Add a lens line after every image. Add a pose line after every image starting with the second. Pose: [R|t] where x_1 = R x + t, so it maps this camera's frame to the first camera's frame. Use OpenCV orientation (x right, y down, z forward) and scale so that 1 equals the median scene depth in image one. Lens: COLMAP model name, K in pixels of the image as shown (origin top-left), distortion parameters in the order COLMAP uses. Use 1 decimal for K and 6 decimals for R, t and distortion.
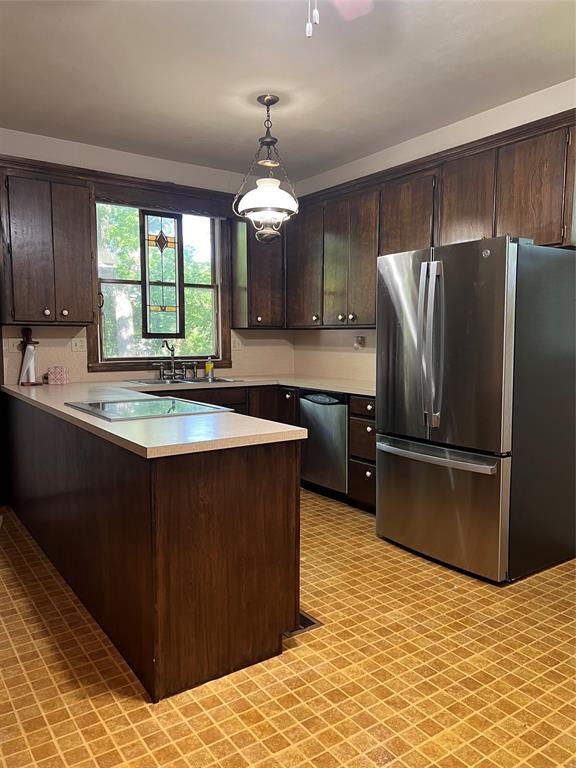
lens RADIAL K [[579.1, 0, 285.5], [0, 579.1, 384.0], [0, 0, 1]] dist [0.053480, -0.046796]
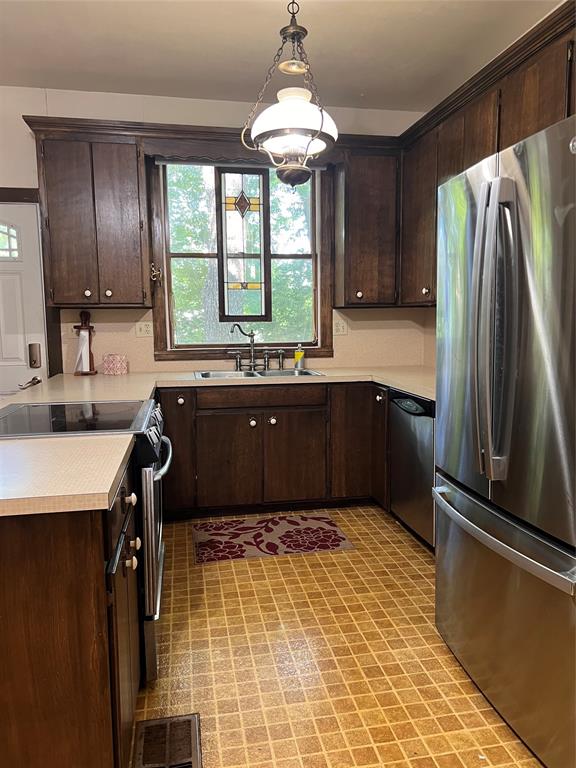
lens RADIAL K [[579.1, 0, 289.3], [0, 579.1, 384.1], [0, 0, 1]] dist [0.053480, -0.046796]
pose [[0.916145, 0.035196, -0.399299, 0.188600], [-0.021392, 0.999011, 0.038977, -0.022583], [0.400276, -0.027167, 0.915992, 0.261979]]
